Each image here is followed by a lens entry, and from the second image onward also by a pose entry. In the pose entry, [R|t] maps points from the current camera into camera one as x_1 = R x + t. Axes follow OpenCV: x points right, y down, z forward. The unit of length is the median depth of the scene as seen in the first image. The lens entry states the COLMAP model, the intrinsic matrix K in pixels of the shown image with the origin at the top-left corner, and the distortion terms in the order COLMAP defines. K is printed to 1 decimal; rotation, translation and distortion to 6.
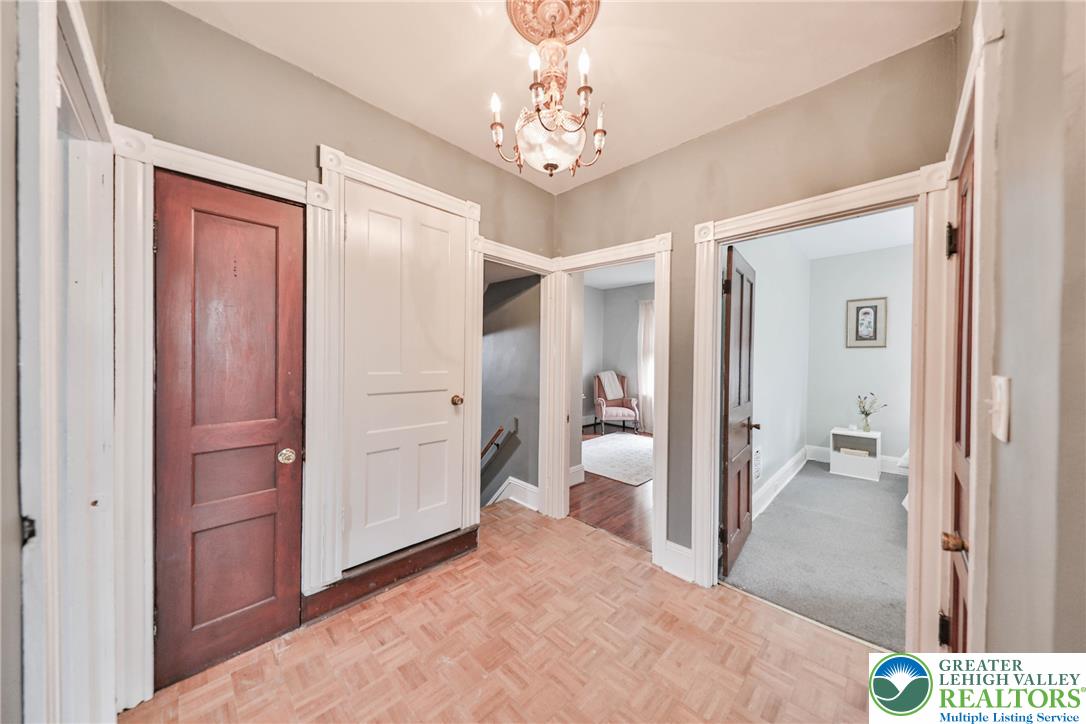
lens RADIAL K [[357.2, 0, 536.2], [0, 357.2, 360.4], [0, 0, 1]] dist [-0.000039, -0.000055]
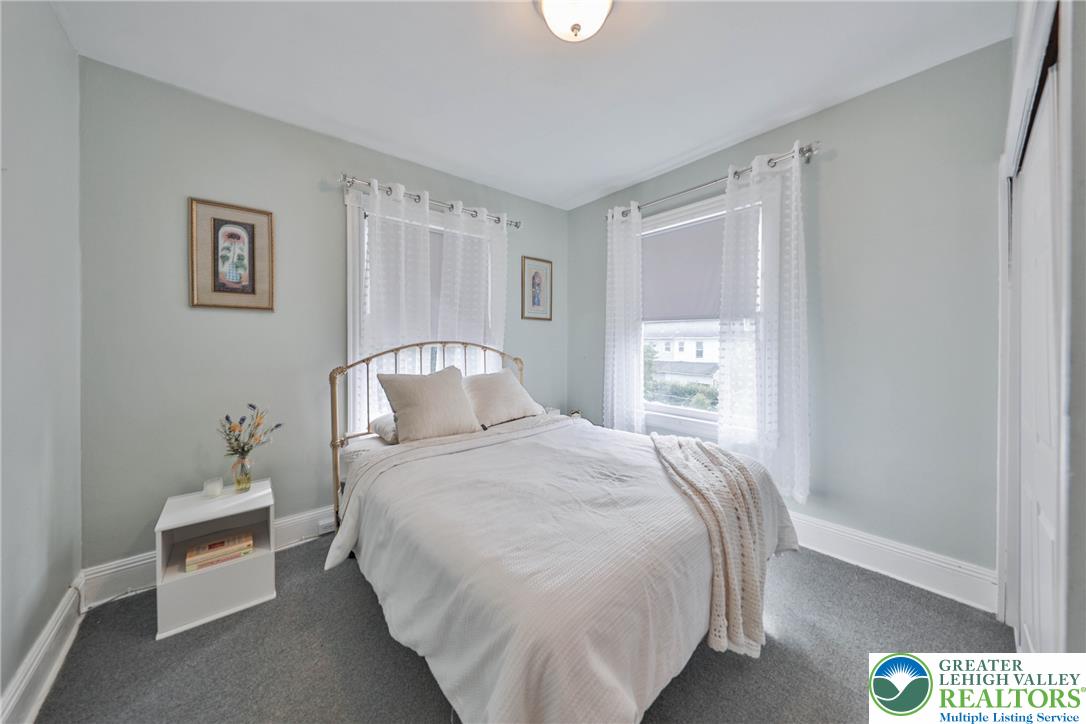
lens RADIAL K [[368.4, 0, 546.0], [0, 368.4, 352.9], [0, 0, 1]] dist [0.000374, -0.000095]
pose [[0.069985, -0.021609, 0.997314, 0.303676], [0.005551, 0.999758, 0.021272, 0.009343], [-0.997533, 0.004048, 0.070088, 0.363195]]
